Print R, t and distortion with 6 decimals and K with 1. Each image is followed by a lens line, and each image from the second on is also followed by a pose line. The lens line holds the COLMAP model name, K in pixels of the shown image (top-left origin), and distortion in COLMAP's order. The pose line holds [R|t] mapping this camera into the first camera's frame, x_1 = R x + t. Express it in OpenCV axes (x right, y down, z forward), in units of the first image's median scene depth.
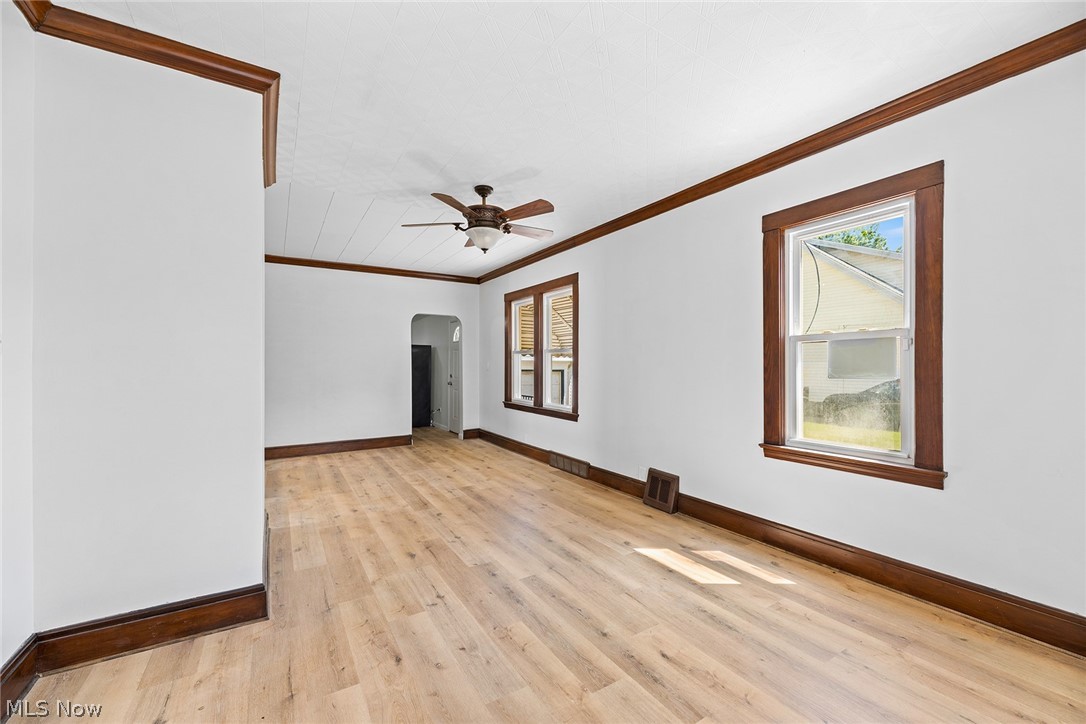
lens RADIAL K [[445.2, 0, 543.0], [0, 445.2, 362.0], [0, 0, 1]] dist [-0.002134, -0.000091]
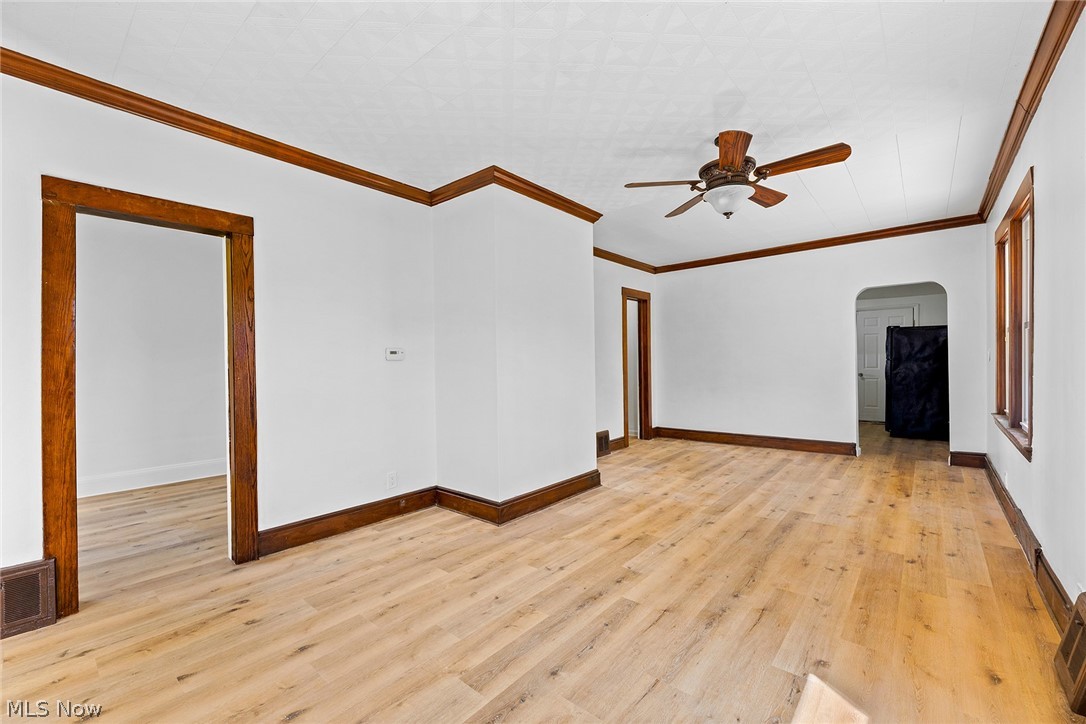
lens RADIAL K [[445.2, 0, 543.0], [0, 445.2, 362.0], [0, 0, 1]] dist [-0.002134, -0.000091]
pose [[0.301283, -0.001981, -0.953533, 0.580142], [0.020541, 0.999779, 0.004413, 0.002632], [0.953313, -0.020916, 0.301257, 0.444369]]
